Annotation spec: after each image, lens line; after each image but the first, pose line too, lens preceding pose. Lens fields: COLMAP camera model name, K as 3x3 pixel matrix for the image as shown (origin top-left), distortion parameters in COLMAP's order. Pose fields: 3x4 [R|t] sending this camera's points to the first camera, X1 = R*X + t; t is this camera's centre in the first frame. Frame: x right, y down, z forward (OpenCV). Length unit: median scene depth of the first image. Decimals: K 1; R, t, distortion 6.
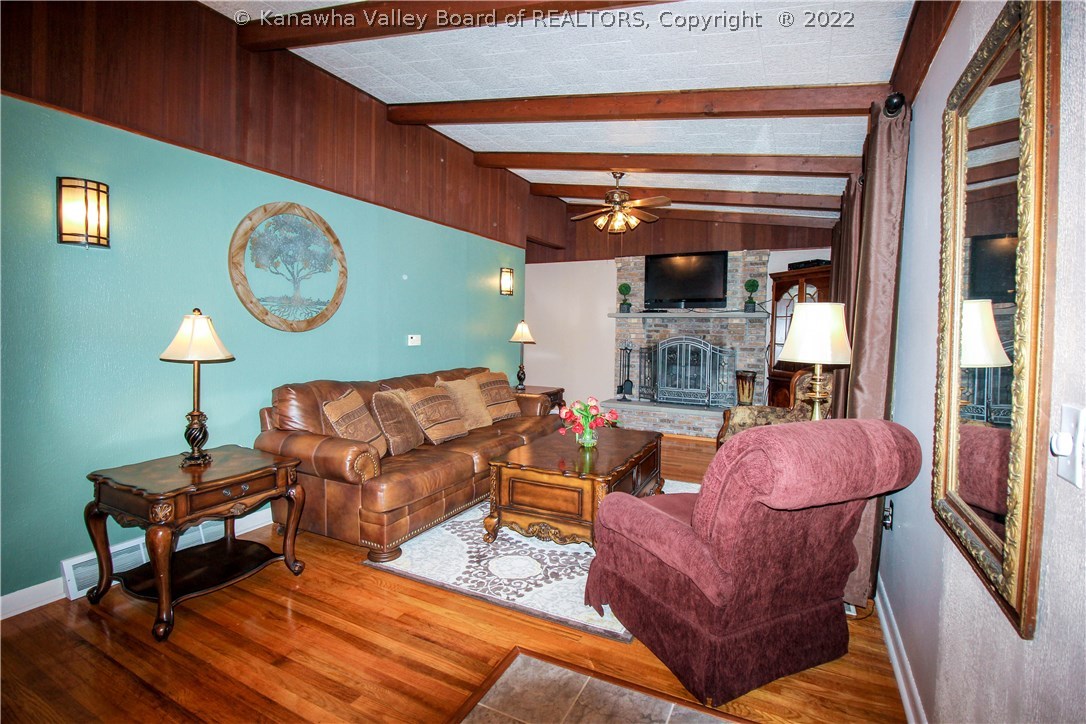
lens RADIAL K [[508.1, 0, 551.6], [0, 508.1, 351.2], [0, 0, 1]] dist [-0.005220, -0.010703]
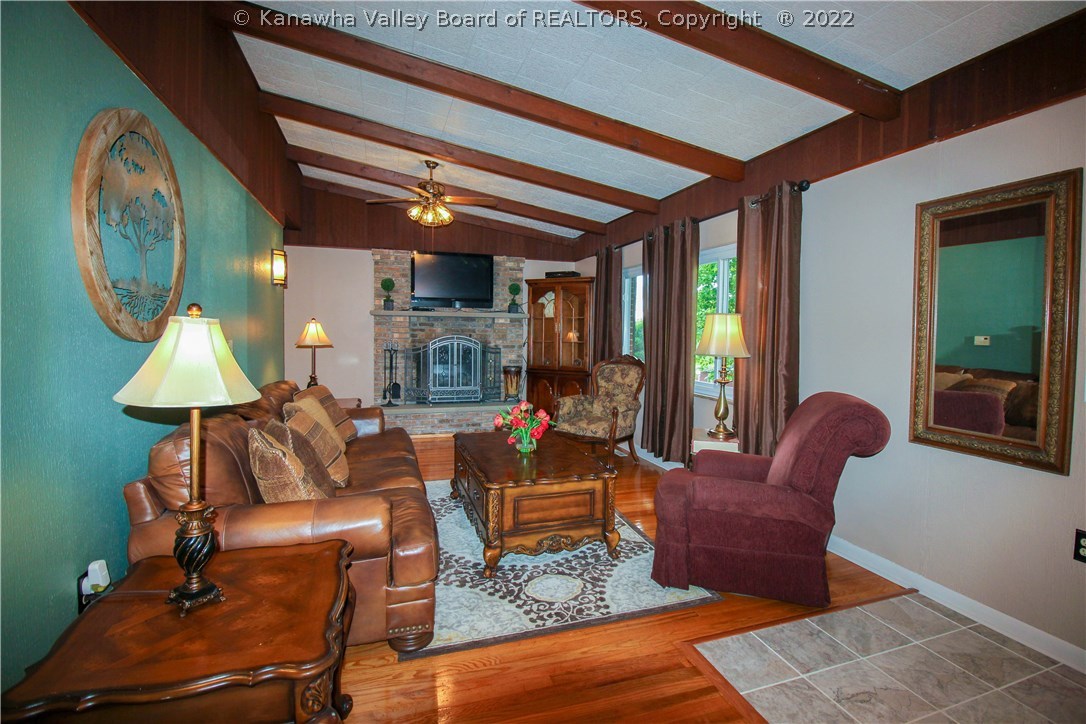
lens RADIAL K [[508.1, 0, 556.1], [0, 508.1, 351.1], [0, 0, 1]] dist [-0.005220, -0.010703]
pose [[0.703369, -0.033779, 0.710022, -0.353118], [0.026664, 0.999421, 0.021133, -0.015510], [-0.710325, 0.004068, 0.703862, 0.164507]]
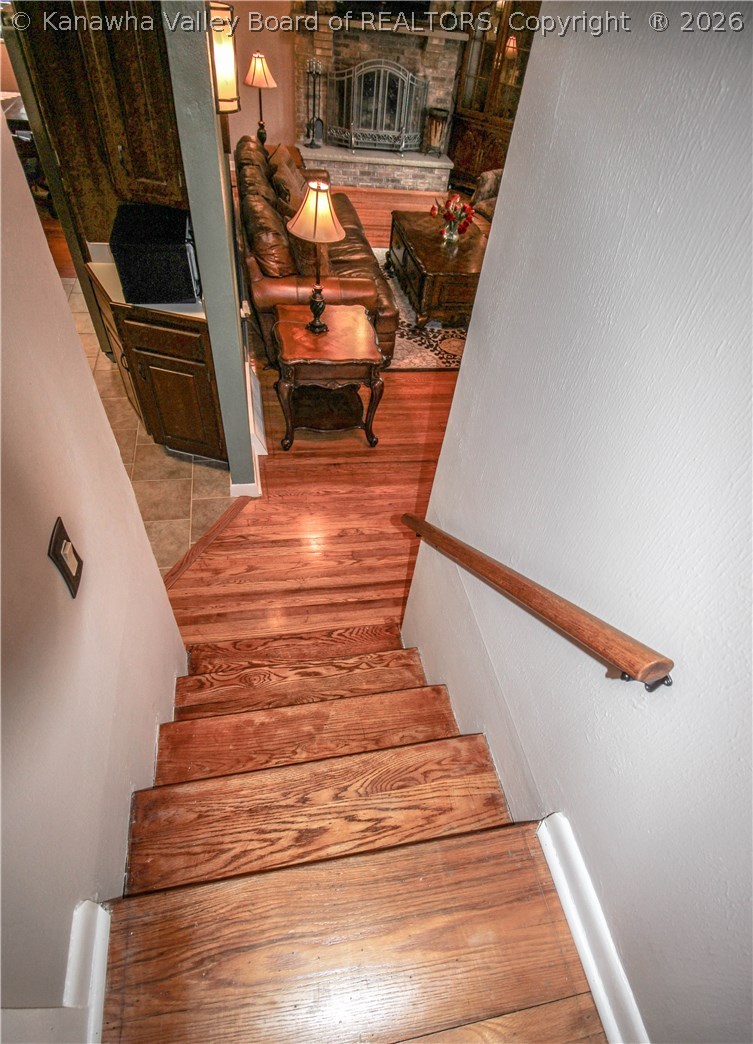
lens RADIAL K [[536.0, 0, 386.8], [0, 536.0, 582.9], [0, 0, 1]] dist [-0.011053, -0.007404]
pose [[0.785867, -0.440532, 0.433987, -0.618487], [-0.065447, 0.638604, 0.766747, -0.170796], [-0.614923, -0.630964, 0.473026, -0.044160]]
